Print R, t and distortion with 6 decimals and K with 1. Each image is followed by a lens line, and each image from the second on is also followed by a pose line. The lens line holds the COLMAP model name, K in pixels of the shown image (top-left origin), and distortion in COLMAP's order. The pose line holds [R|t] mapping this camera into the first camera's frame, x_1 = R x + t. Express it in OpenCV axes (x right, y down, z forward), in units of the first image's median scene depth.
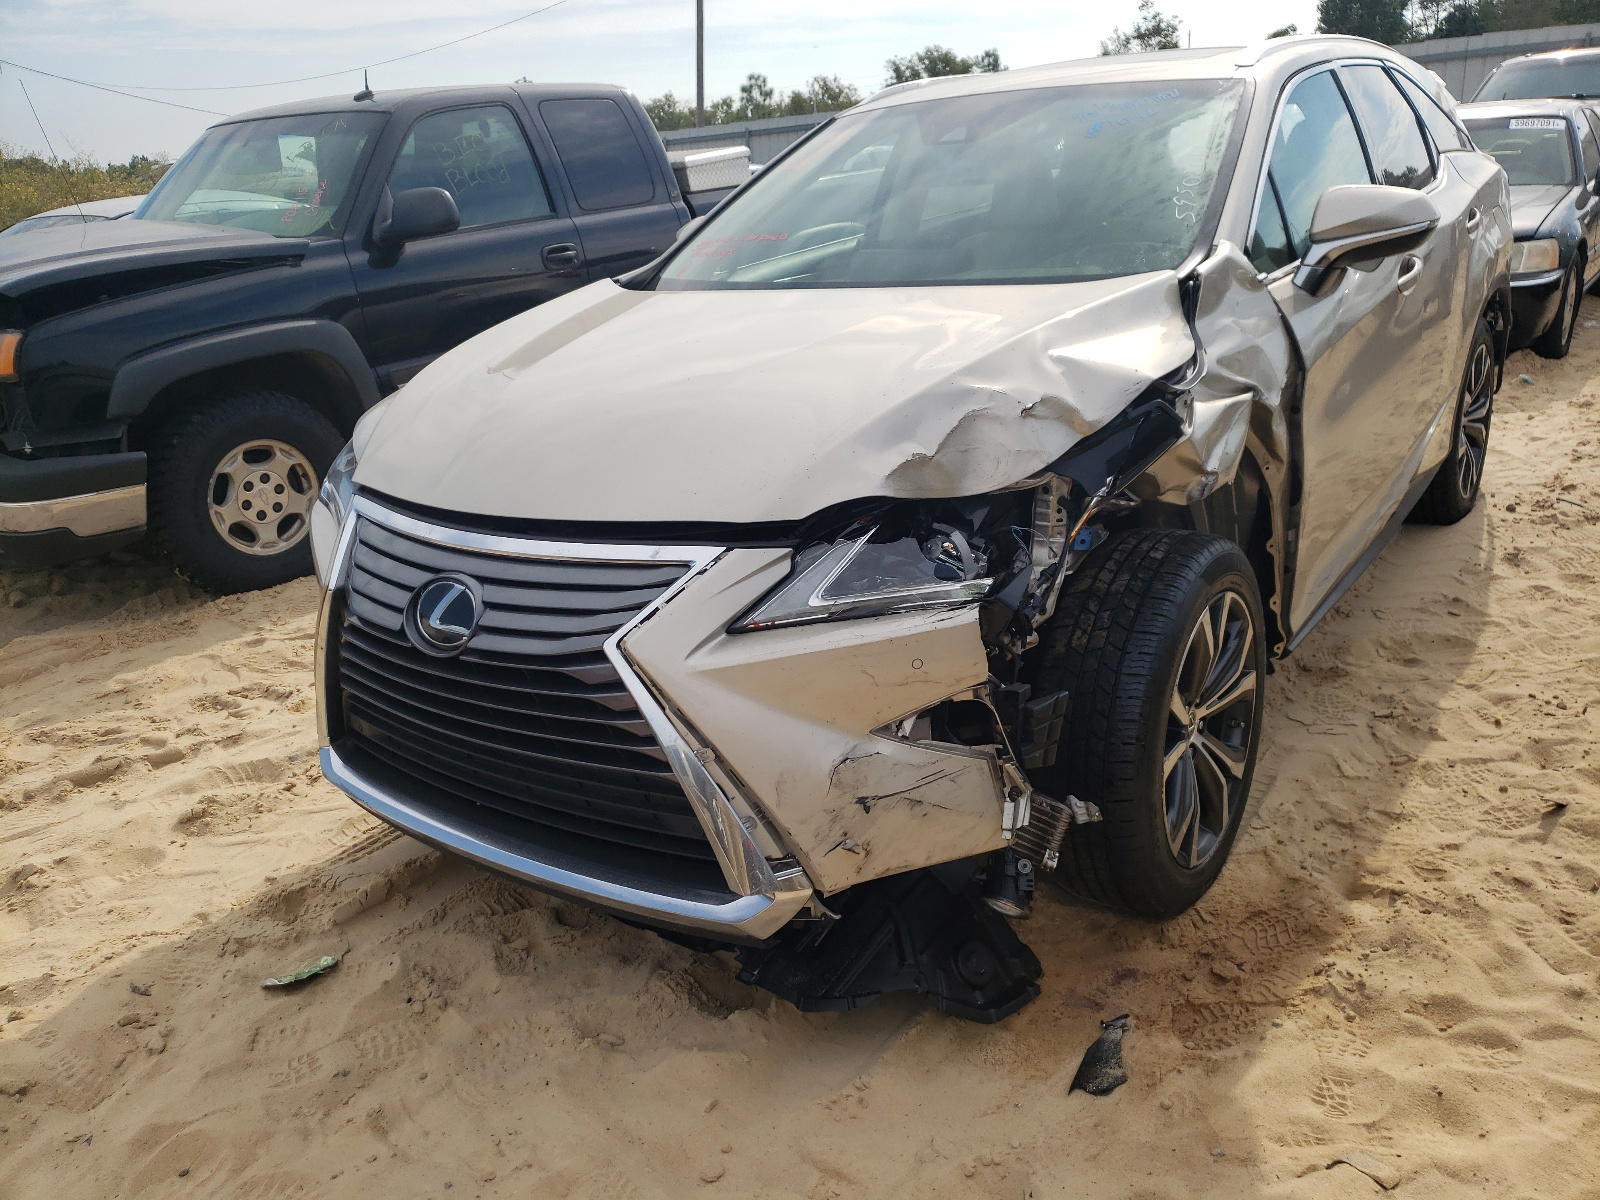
lens RADIAL K [[1222.6, 0, 805.9], [0, 1222.6, 611.2], [0, 0, 1]] dist [-0.006645, 0.033254]
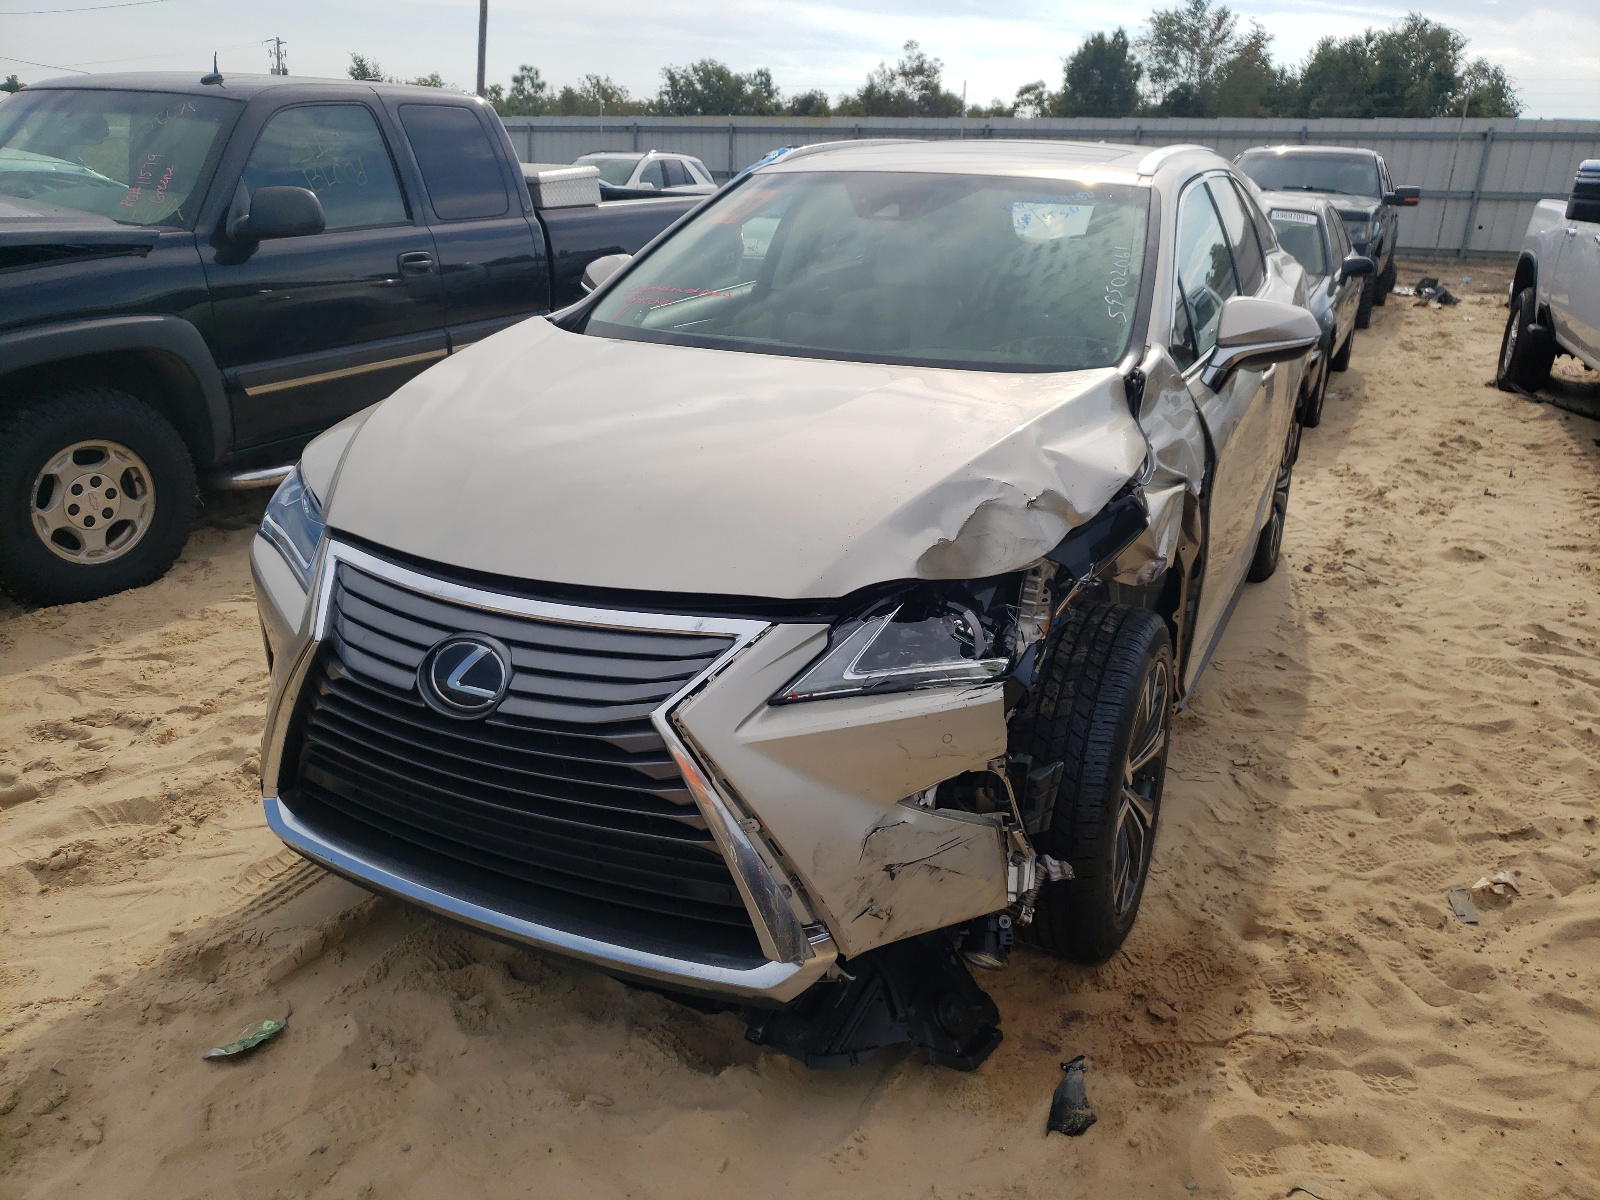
lens RADIAL K [[1222.6, 0, 796.9], [0, 1222.6, 584.2], [0, 0, 1]] dist [-0.006645, 0.033254]
pose [[0.980210, 0.037998, 0.194279, -0.198071], [-0.033277, 0.999068, -0.027509, -0.046192], [-0.195143, 0.020499, 0.980561, -0.019423]]
